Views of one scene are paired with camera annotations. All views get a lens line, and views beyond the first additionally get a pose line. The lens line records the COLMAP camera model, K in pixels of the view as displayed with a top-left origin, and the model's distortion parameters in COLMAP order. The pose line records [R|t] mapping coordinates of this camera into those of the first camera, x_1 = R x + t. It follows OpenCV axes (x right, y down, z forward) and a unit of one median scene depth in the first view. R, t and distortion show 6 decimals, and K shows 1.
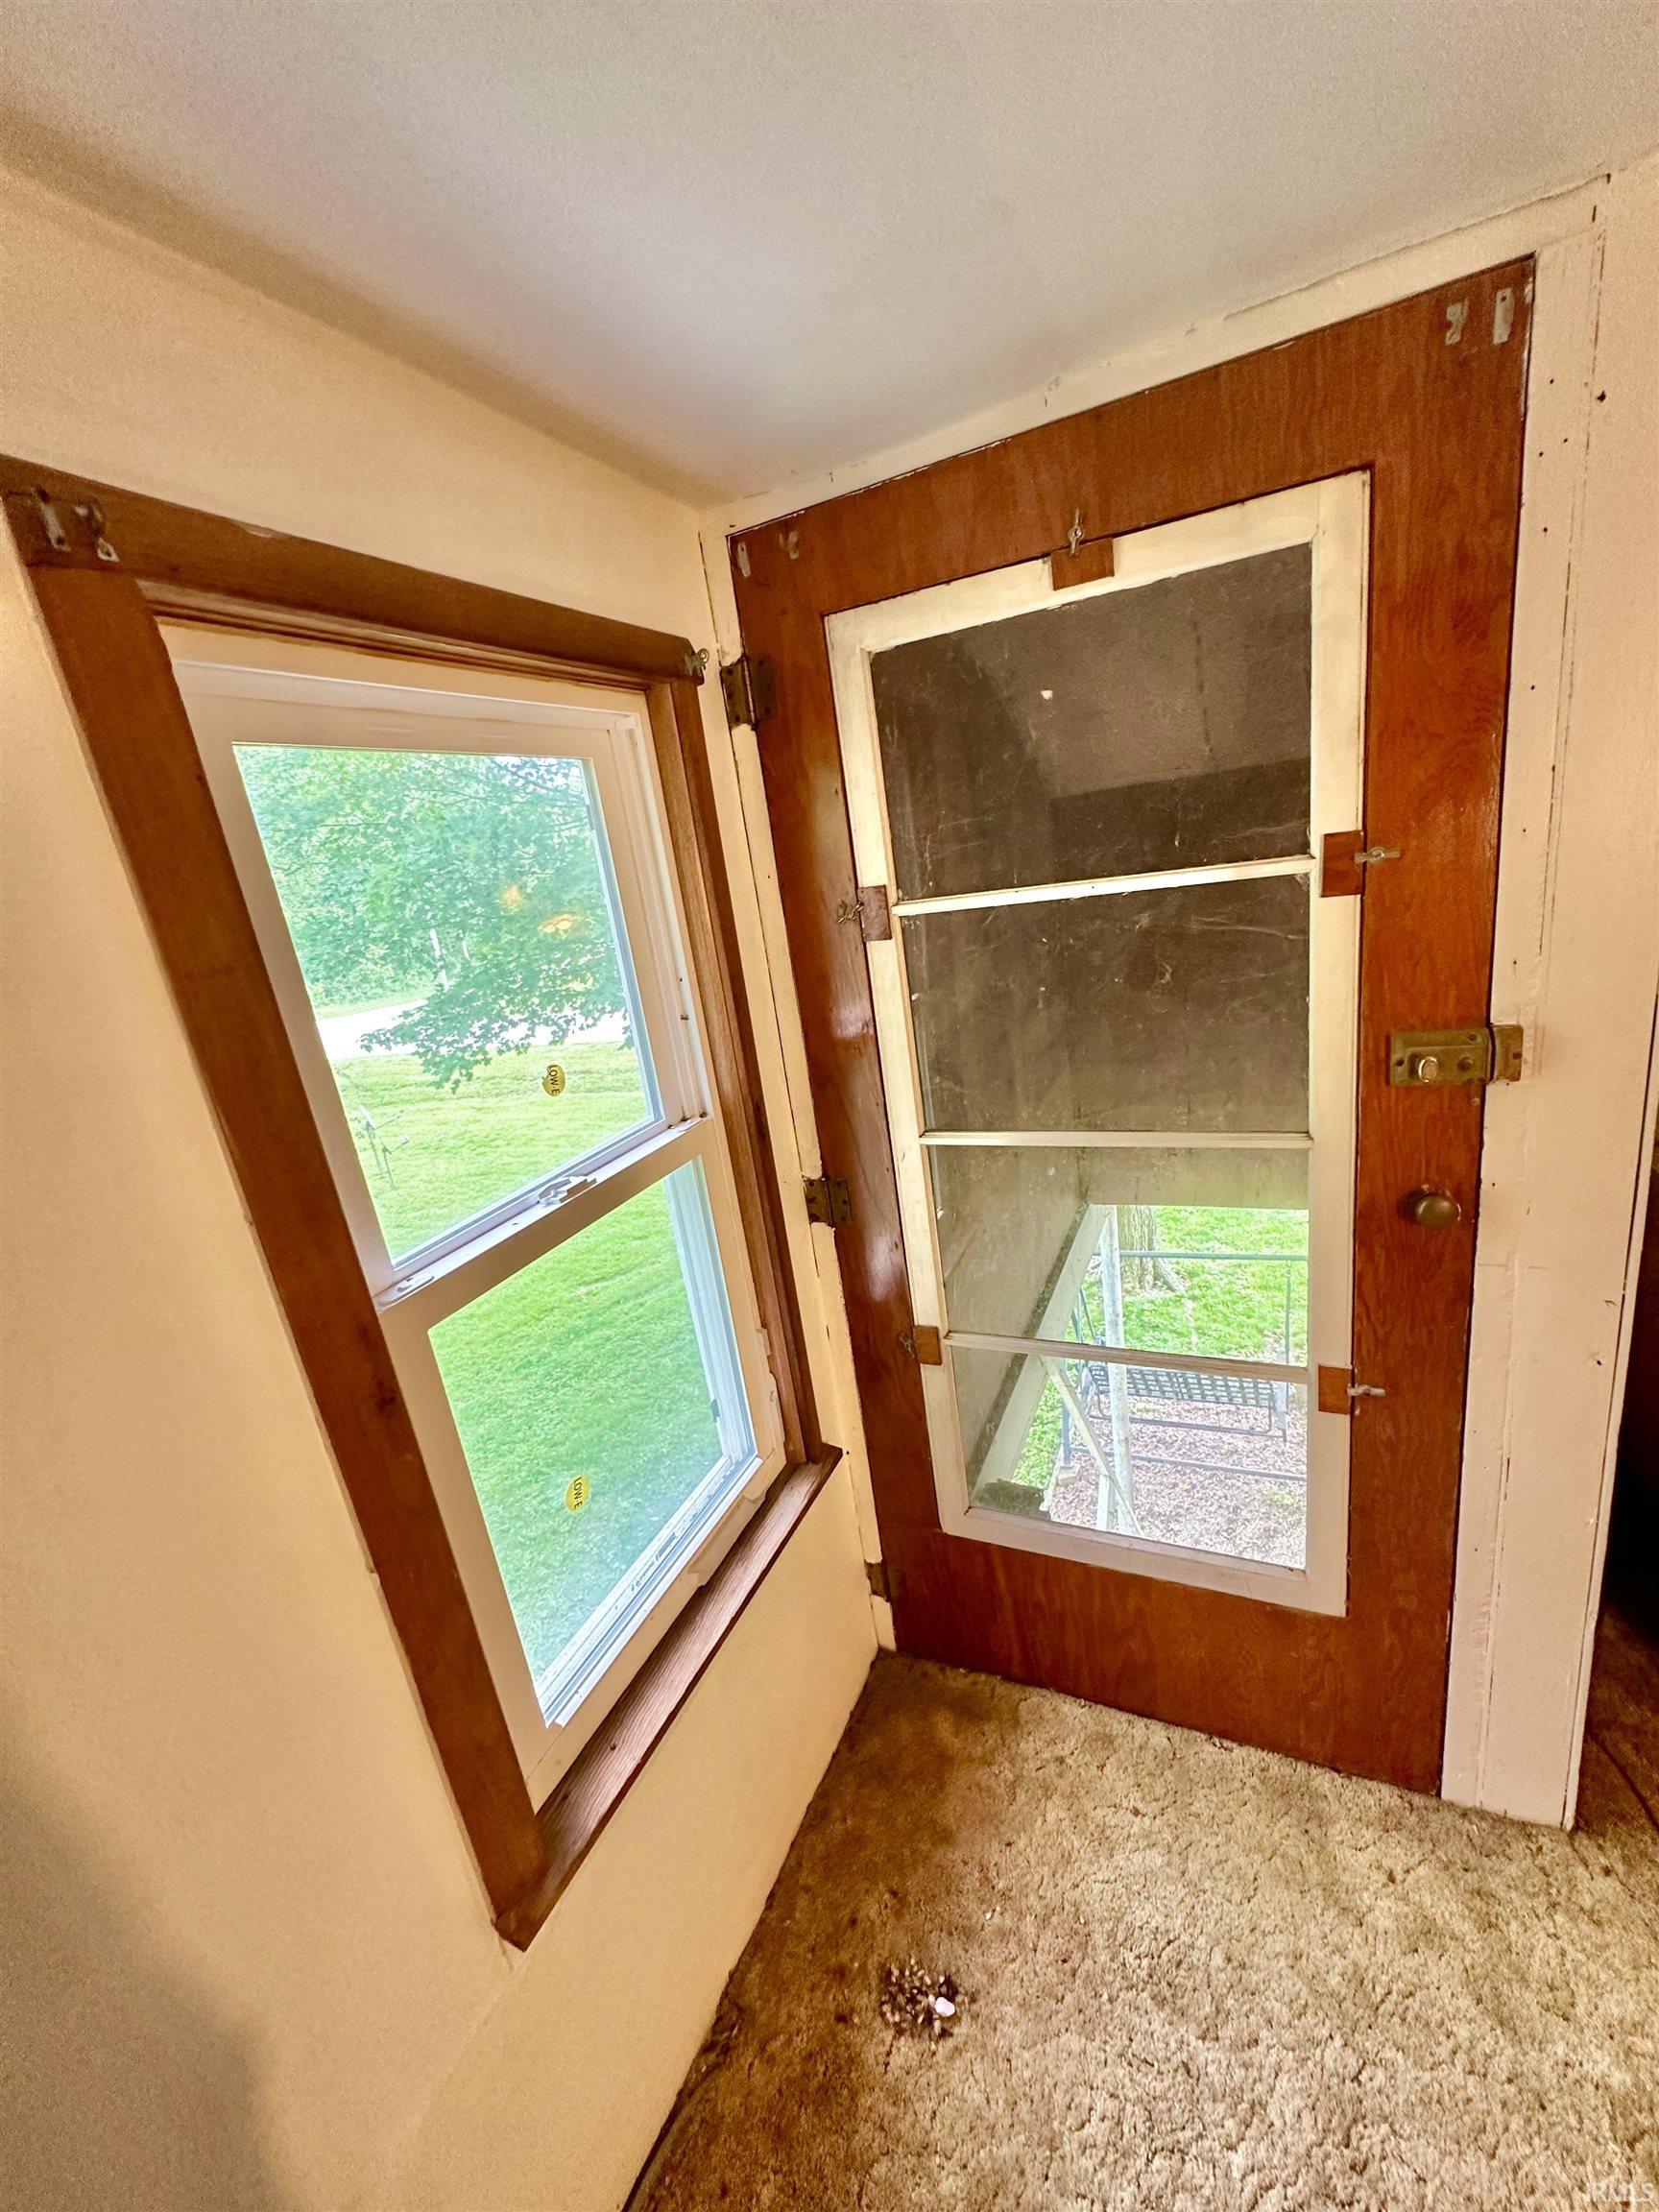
lens RADIAL K [[880.1, 0, 835.3], [0, 880.1, 1116.2], [0, 0, 1]] dist [0.002719, 0.000671]
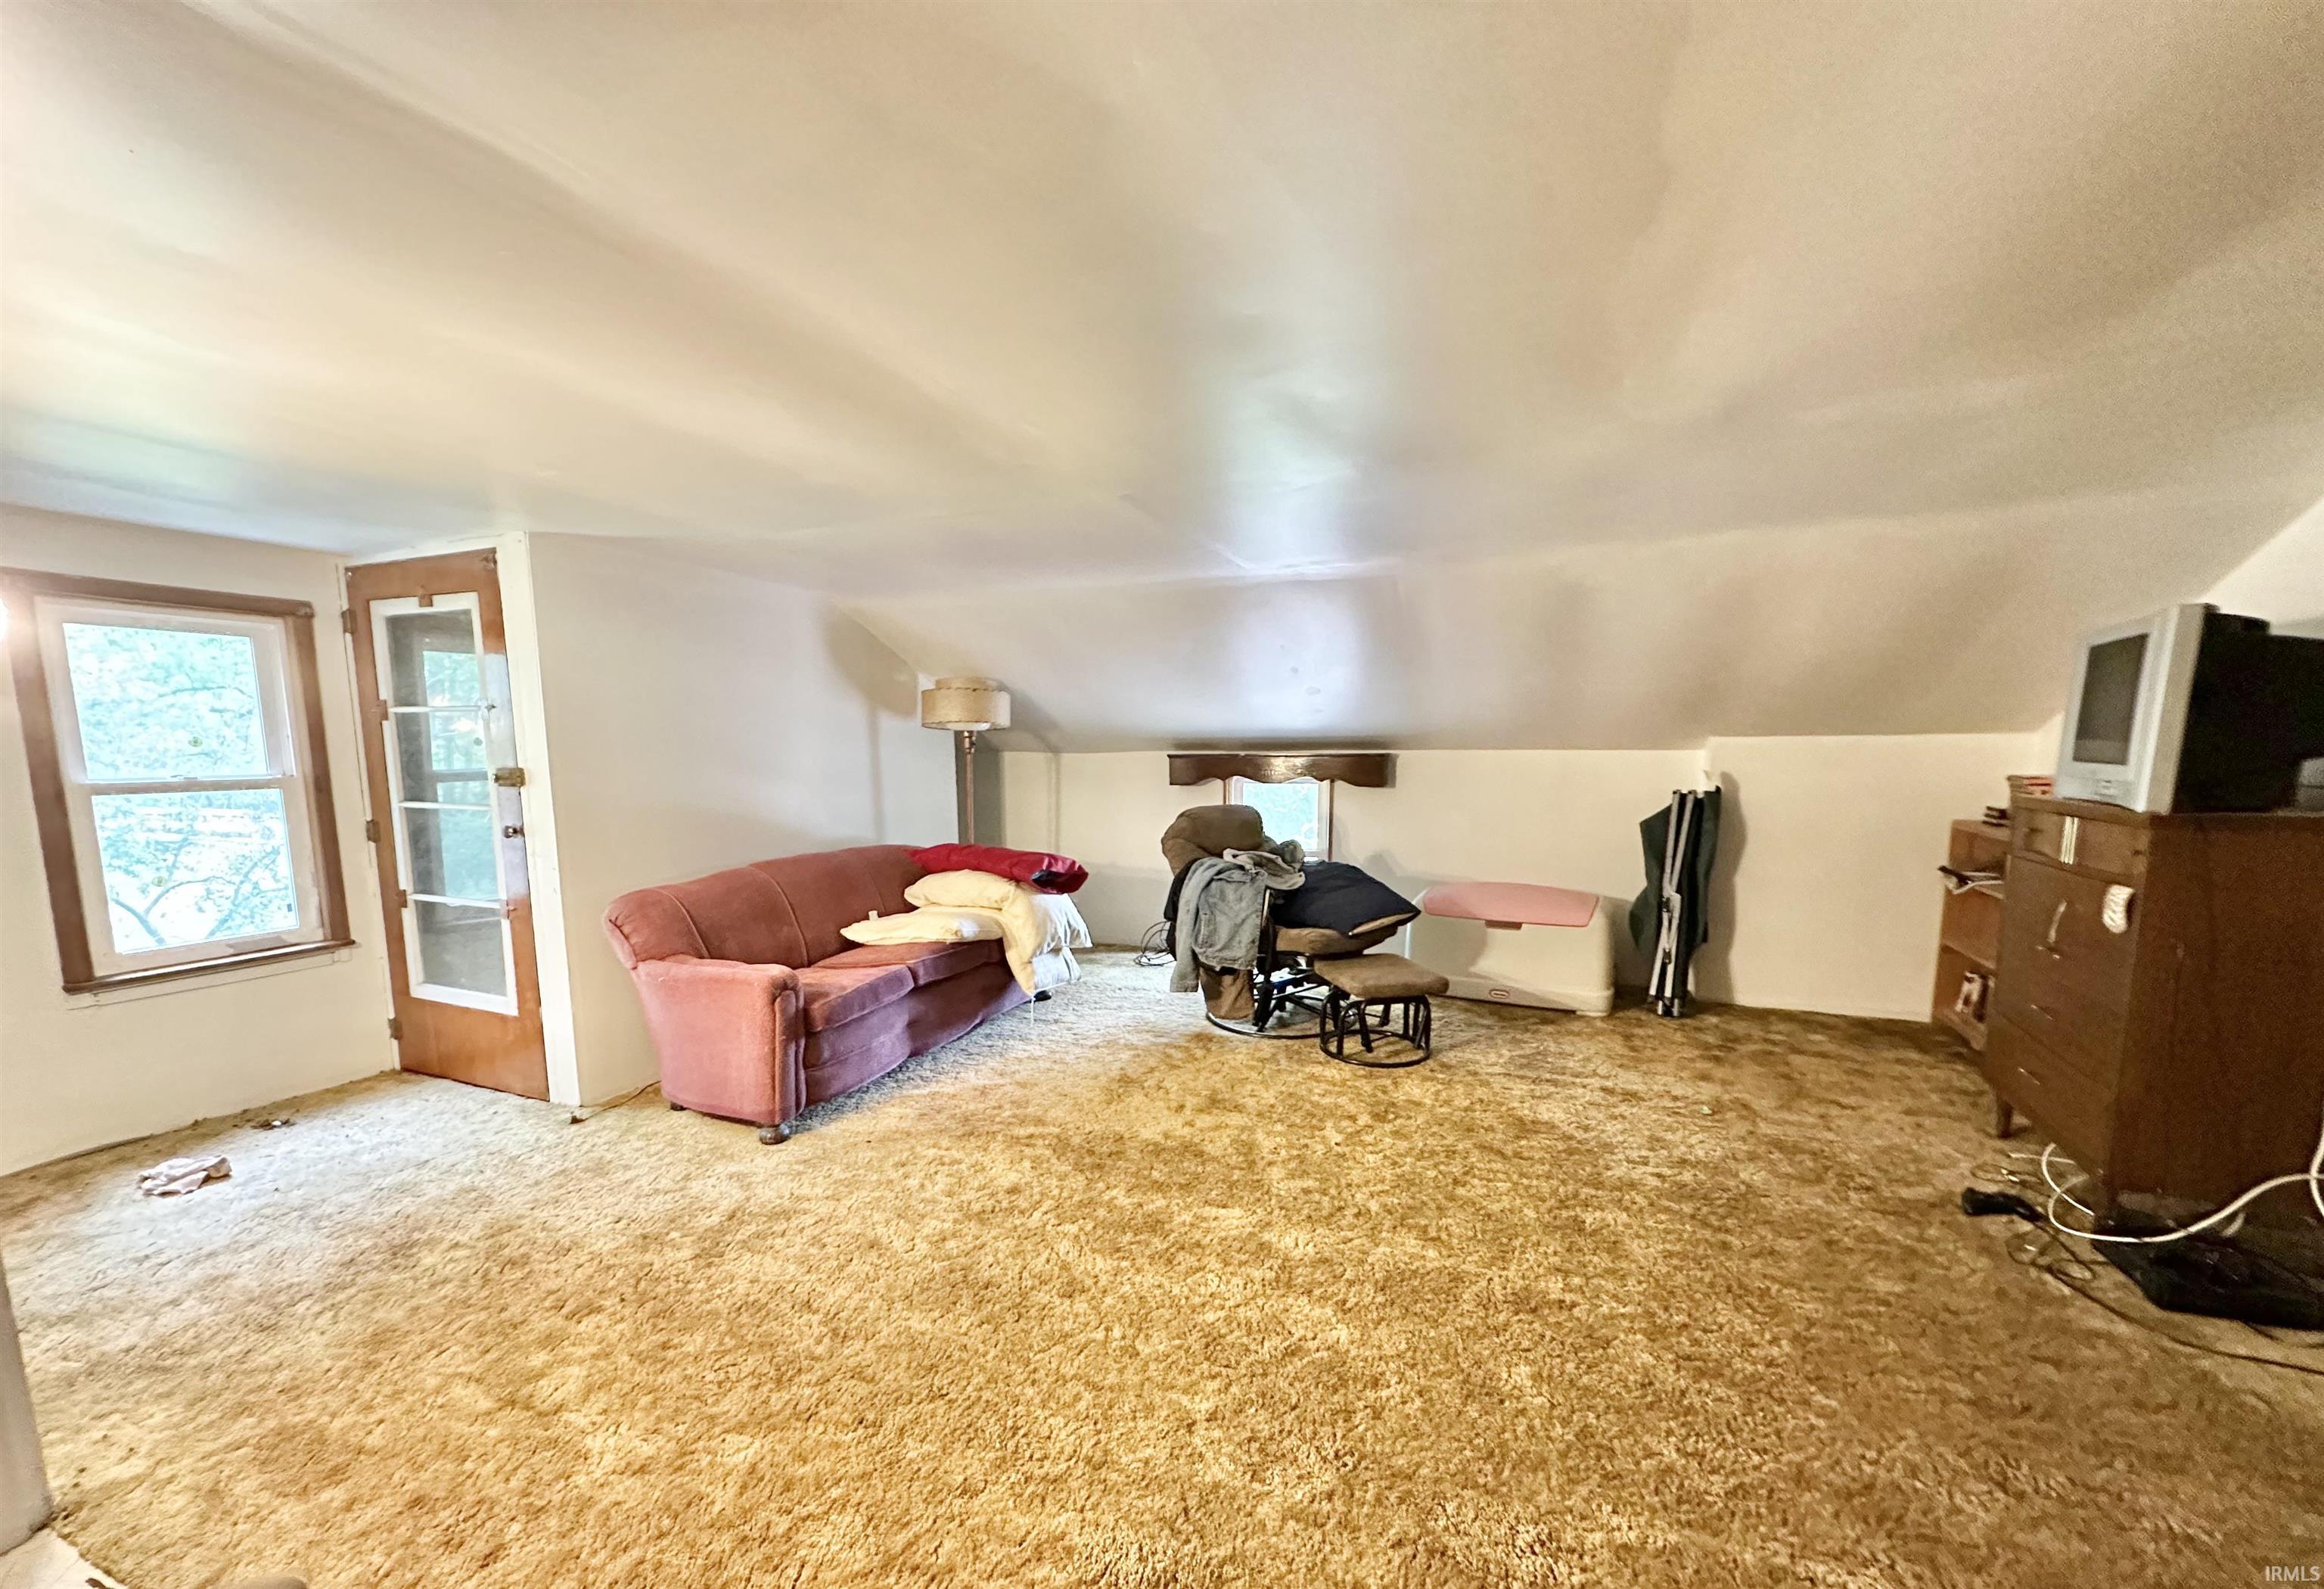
lens RADIAL K [[957.5, 0, 1187.3], [0, 957.5, 872.6], [0, 0, 1]] dist [0.000246, -0.000004]
pose [[0.990021, 0.134558, 0.041873, 2.591096], [-0.126646, 0.979856, -0.154411, 0.412941], [-0.061807, 0.147567, 0.987119, -2.045957]]
